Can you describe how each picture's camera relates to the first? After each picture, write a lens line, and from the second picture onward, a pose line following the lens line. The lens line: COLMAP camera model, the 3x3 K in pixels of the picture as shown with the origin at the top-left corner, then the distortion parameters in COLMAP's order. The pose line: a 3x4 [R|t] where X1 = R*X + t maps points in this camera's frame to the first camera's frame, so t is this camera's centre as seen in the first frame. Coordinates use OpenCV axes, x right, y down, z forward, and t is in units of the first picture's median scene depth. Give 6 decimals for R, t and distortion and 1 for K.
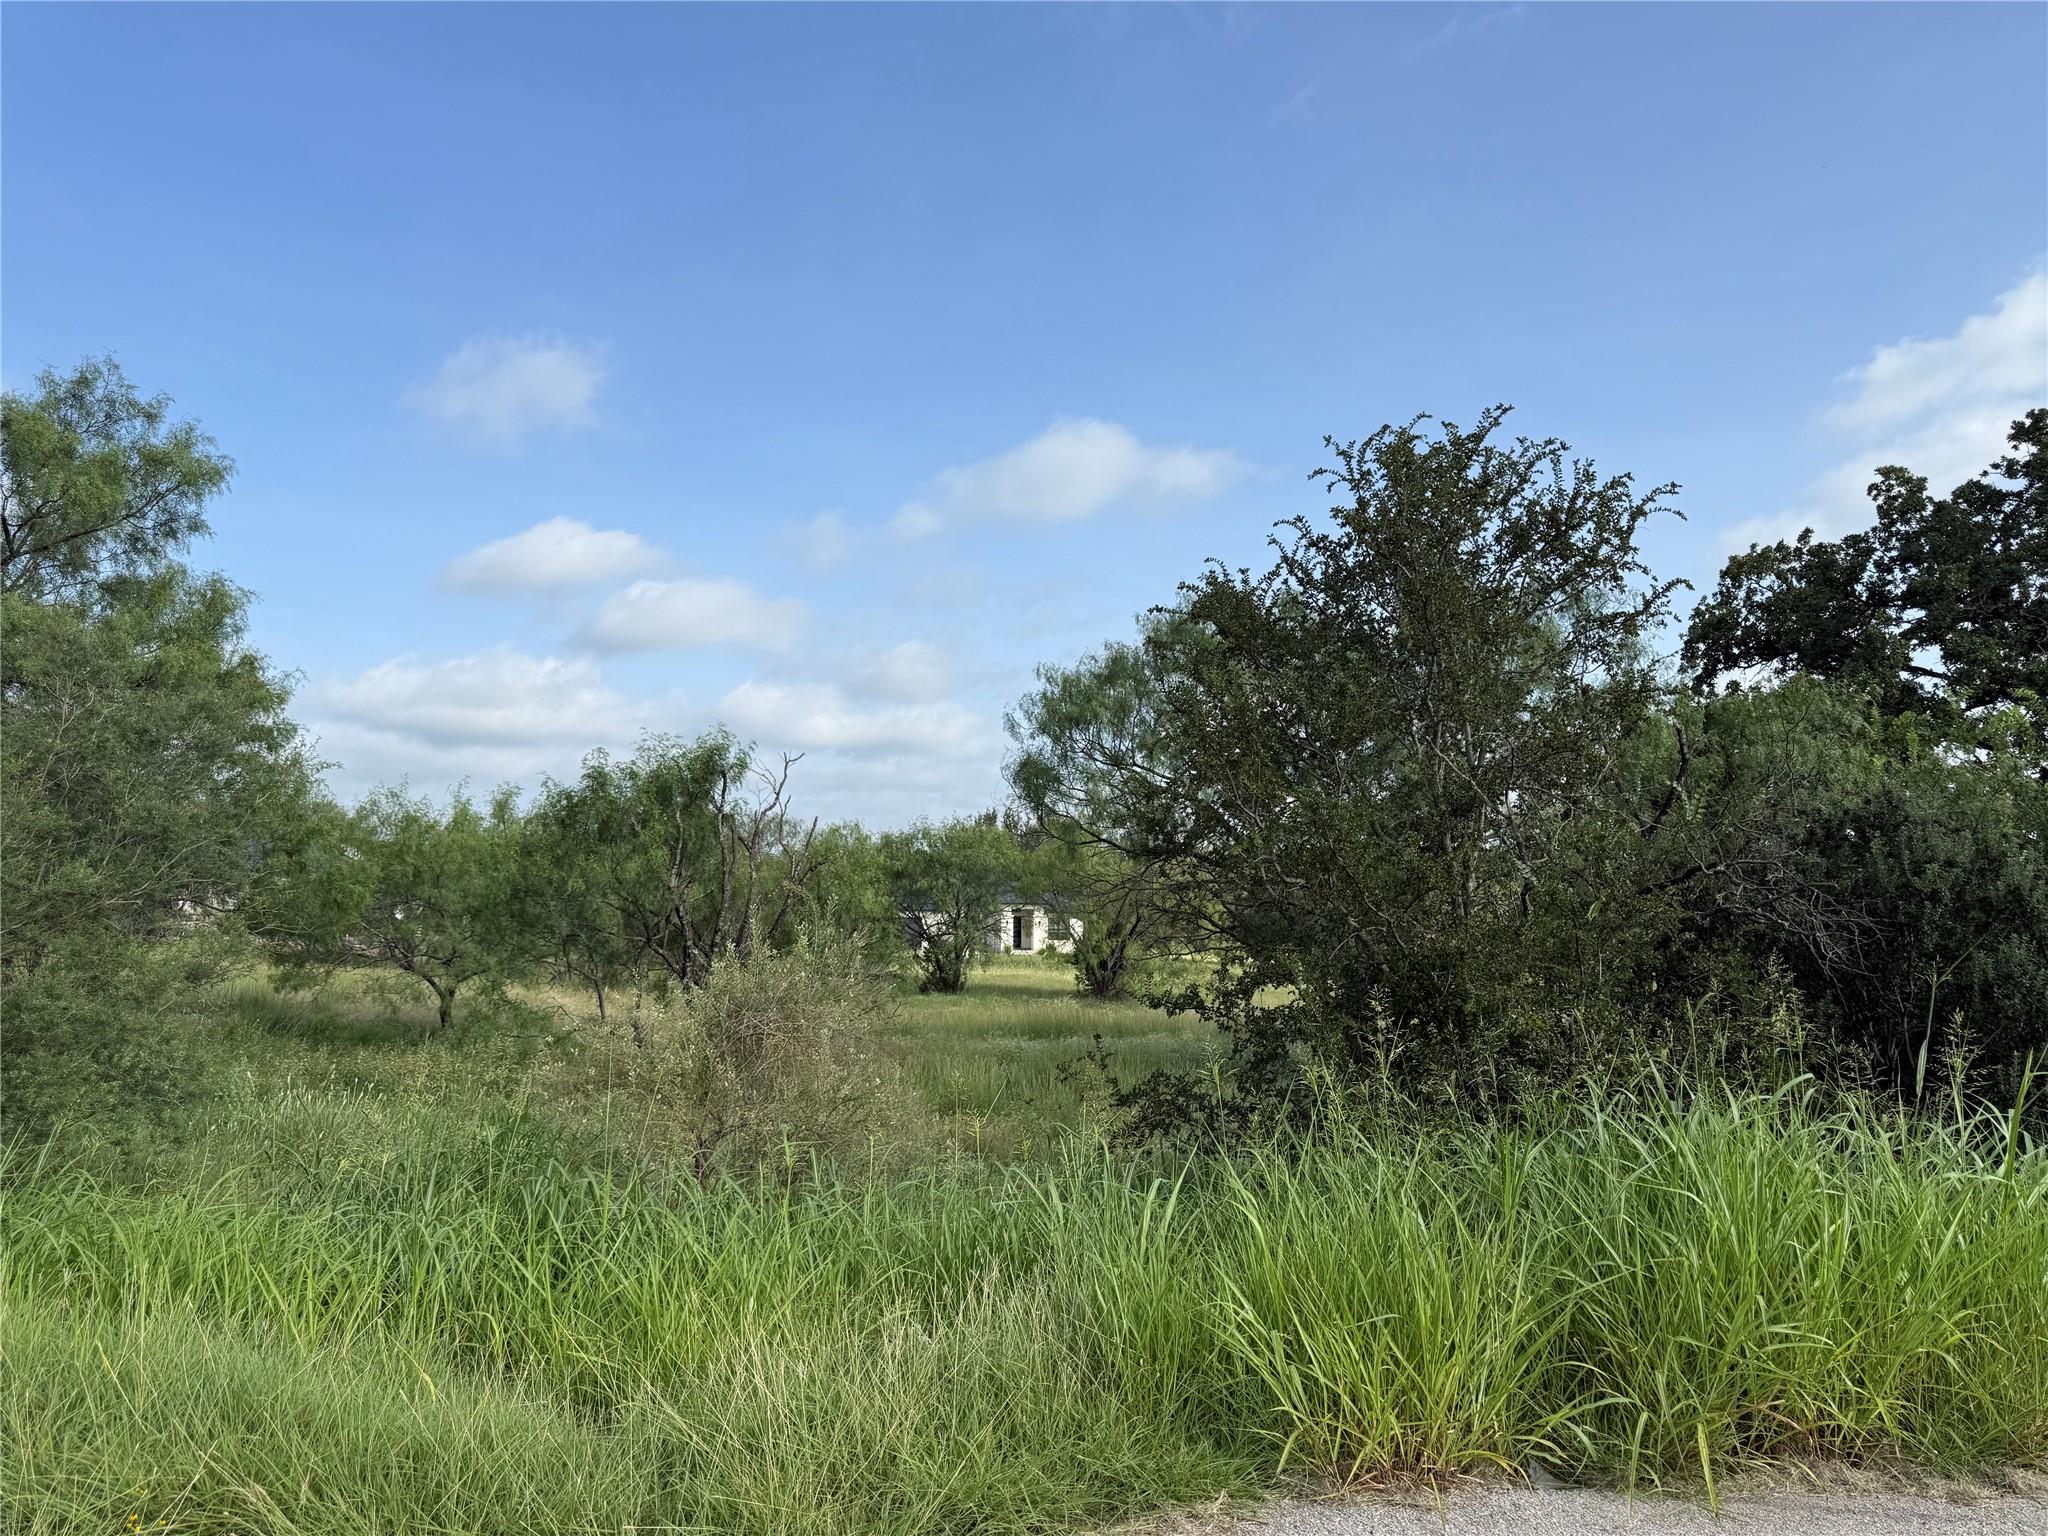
lens RADIAL K [[1405.5, 0, 1042.4], [0, 1405.5, 749.0], [0, 0, 1]] dist [0.041877, -0.063396]
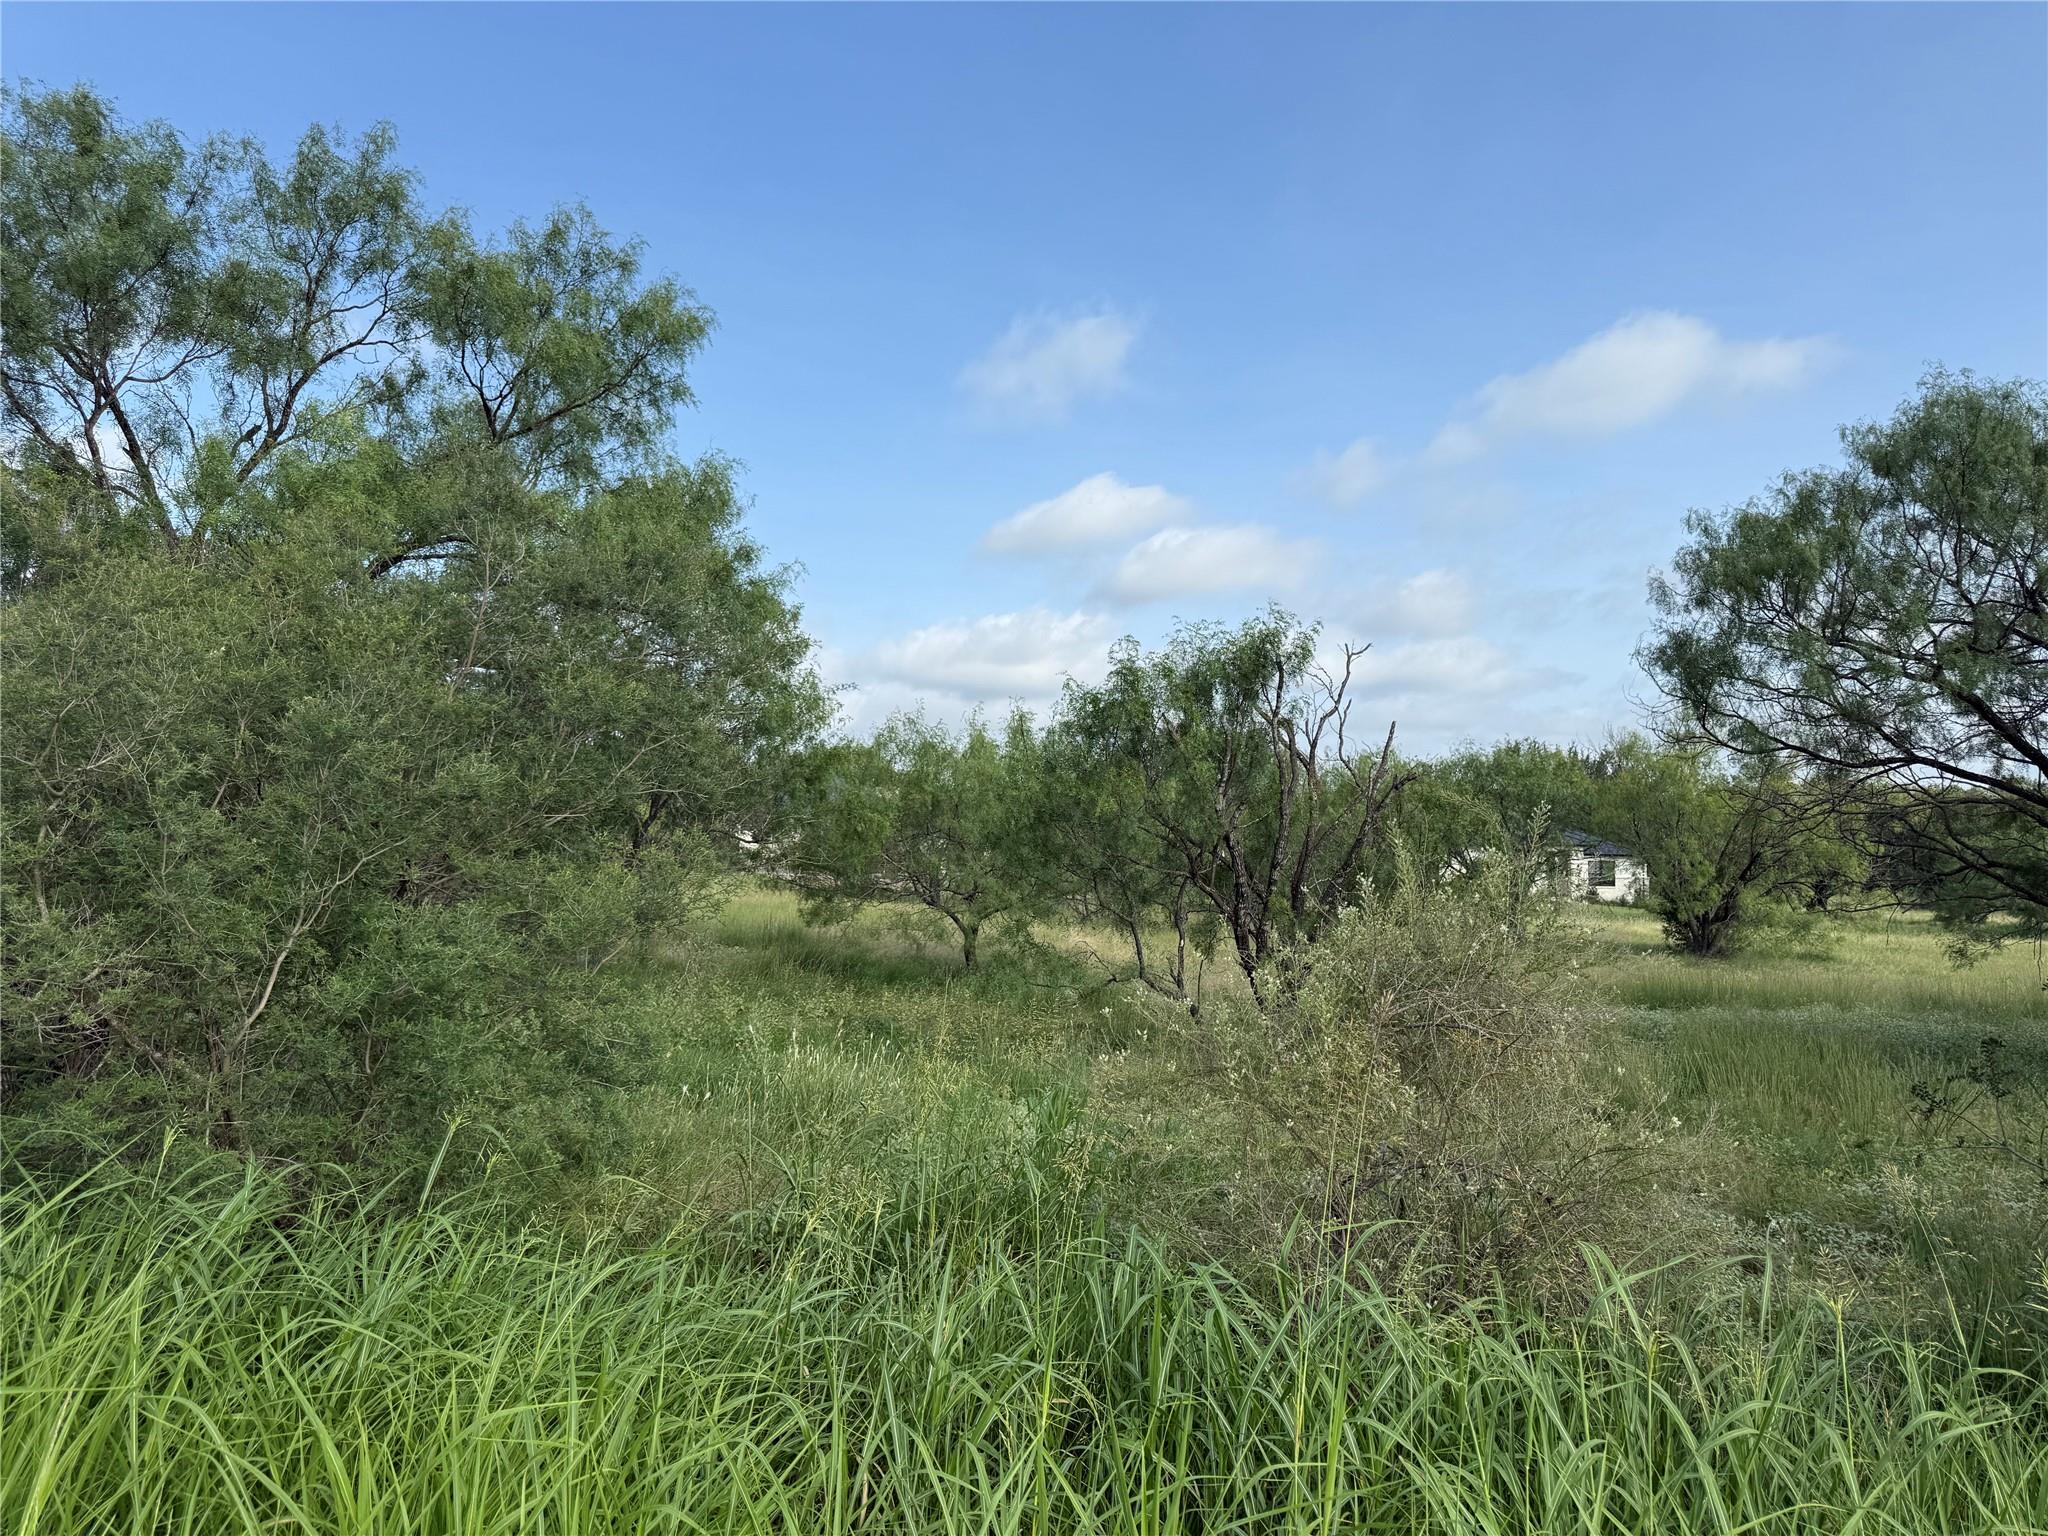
lens RADIAL K [[1405.5, 0, 1042.4], [0, 1405.5, 749.0], [0, 0, 1]] dist [0.041877, -0.063396]
pose [[0.940943, -0.021831, -0.337861, -0.078943], [0.035609, 0.998765, 0.034637, 0.029381], [0.336687, -0.044622, 0.940559, 0.194977]]
